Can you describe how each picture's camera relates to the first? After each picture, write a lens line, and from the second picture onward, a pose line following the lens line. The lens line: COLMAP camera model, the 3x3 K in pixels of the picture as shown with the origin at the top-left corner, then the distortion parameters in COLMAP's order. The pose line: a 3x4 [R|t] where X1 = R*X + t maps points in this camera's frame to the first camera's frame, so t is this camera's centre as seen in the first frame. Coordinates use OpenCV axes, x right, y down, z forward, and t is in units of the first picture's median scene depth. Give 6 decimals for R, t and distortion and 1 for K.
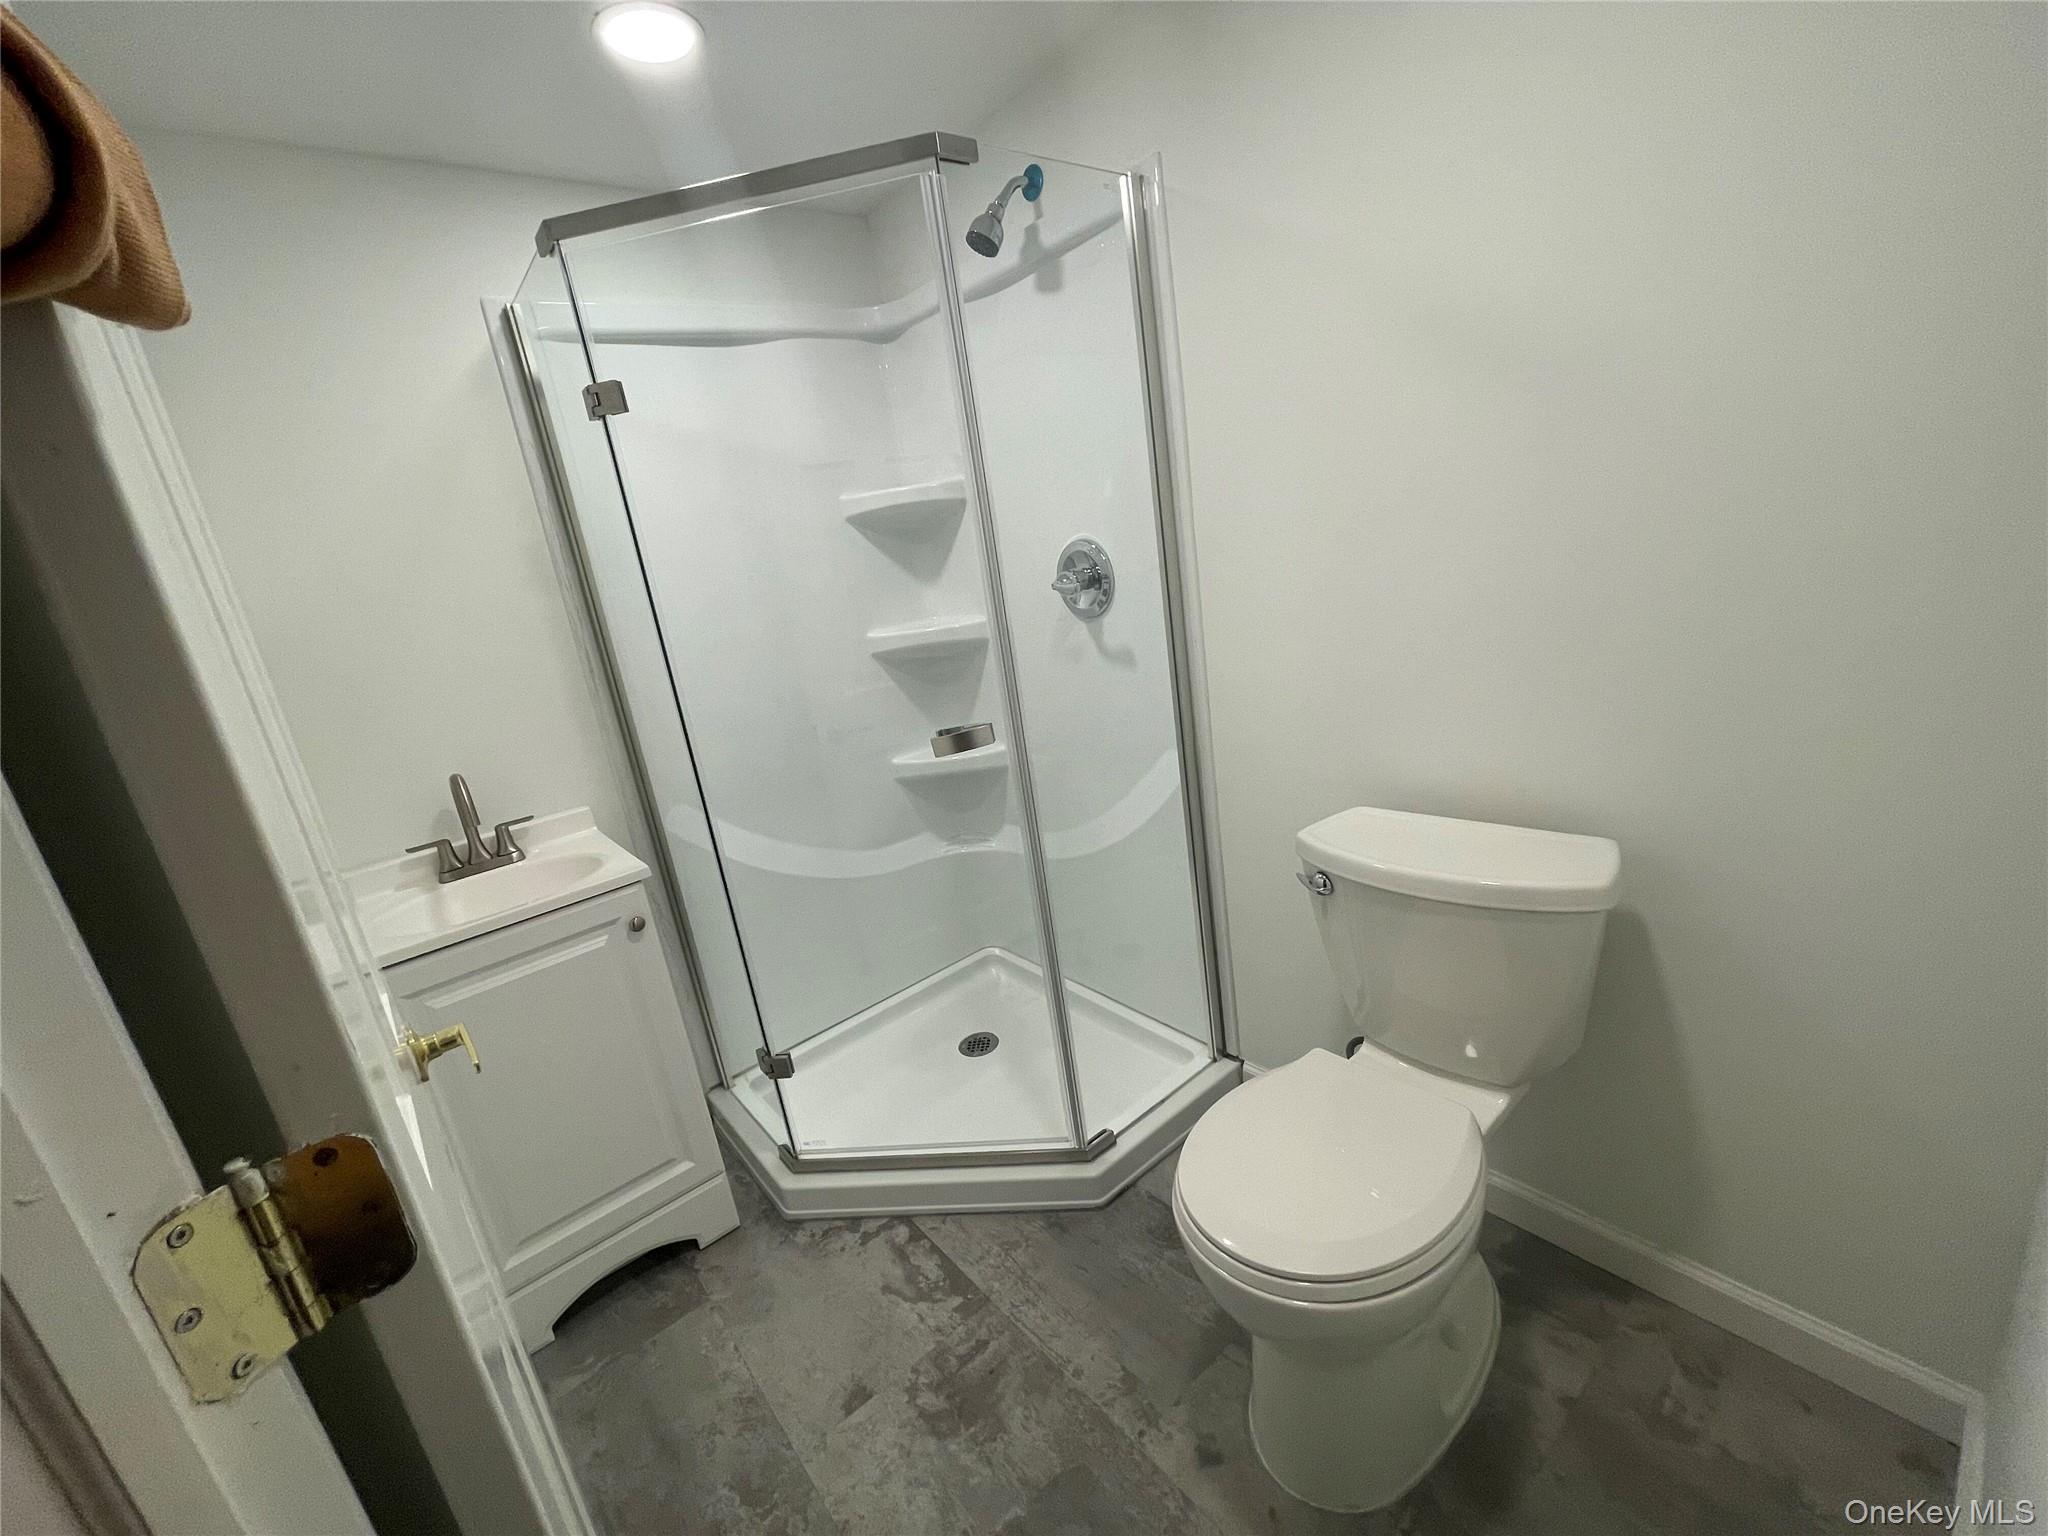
lens RADIAL K [[824.4, 0, 1016.6], [0, 824.4, 765.0], [0, 0, 1]] dist [-0.001453, -0.001536]
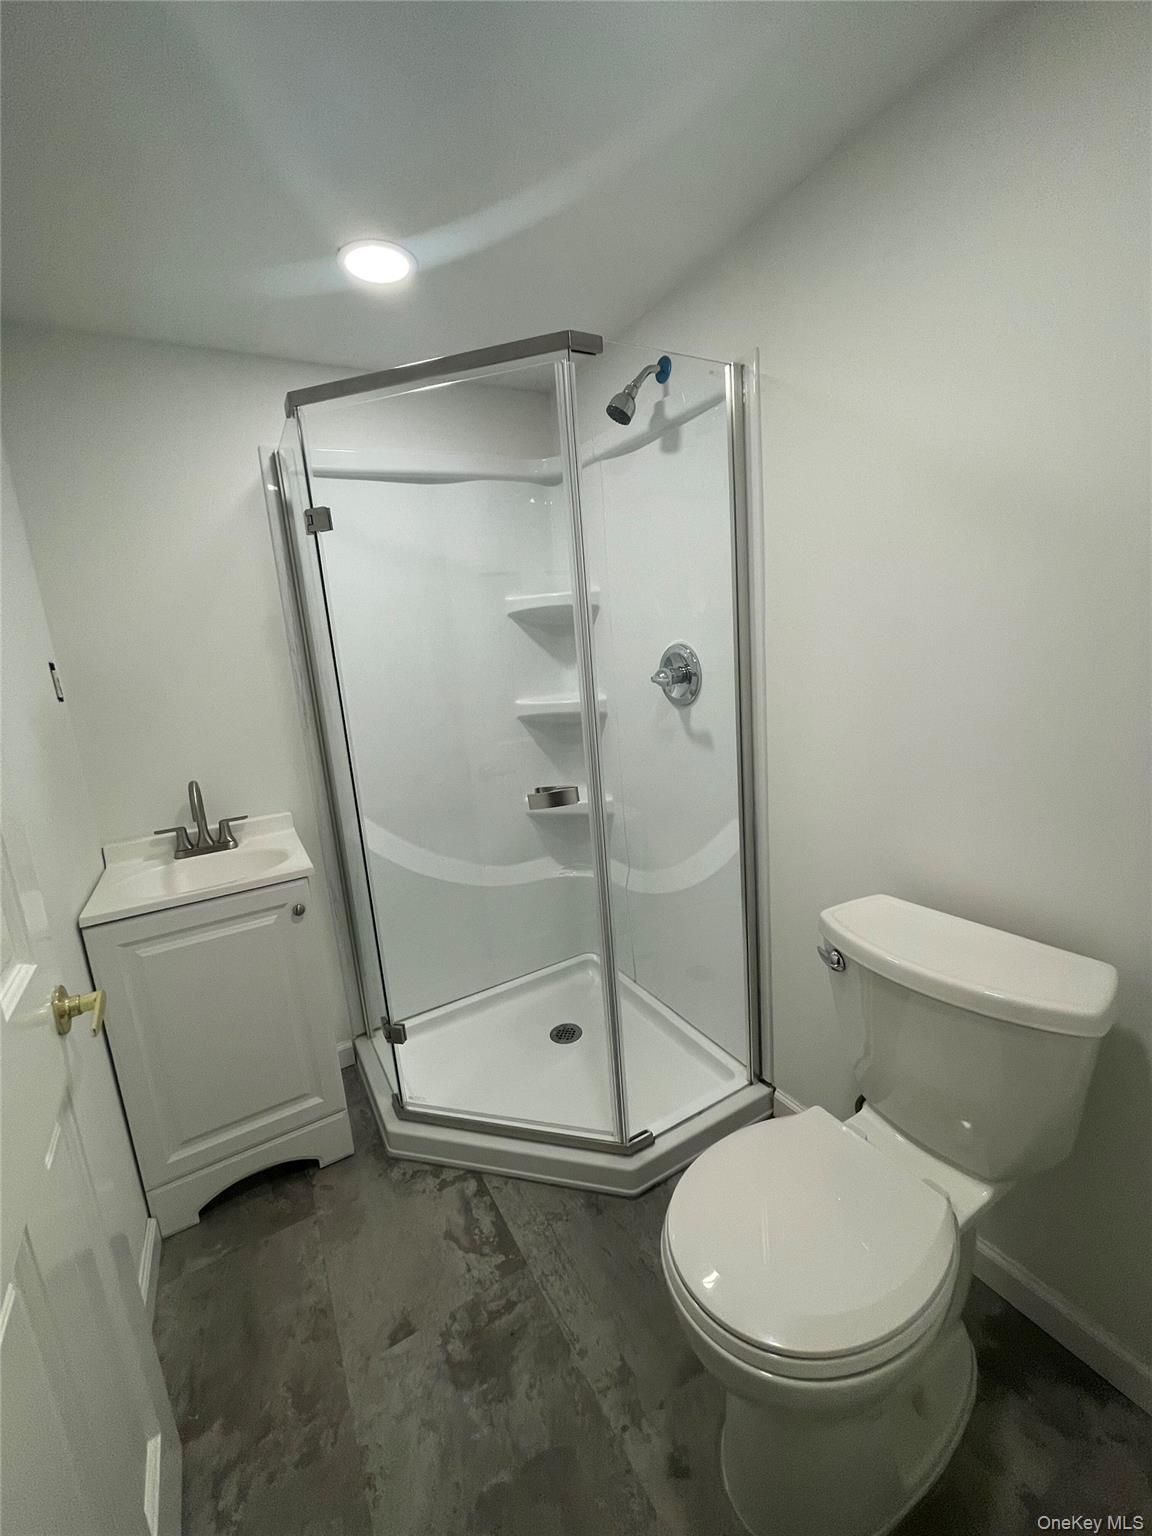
lens RADIAL K [[618.3, 0, 574.6], [0, 618.3, 758.7], [0, 0, 1]] dist [-0.001453, -0.001536]
pose [[0.985110, 0.098882, -0.140643, 0.087277], [-0.106695, 0.993077, -0.049129, -0.044604], [0.134811, 0.063404, 0.988841, 0.069630]]
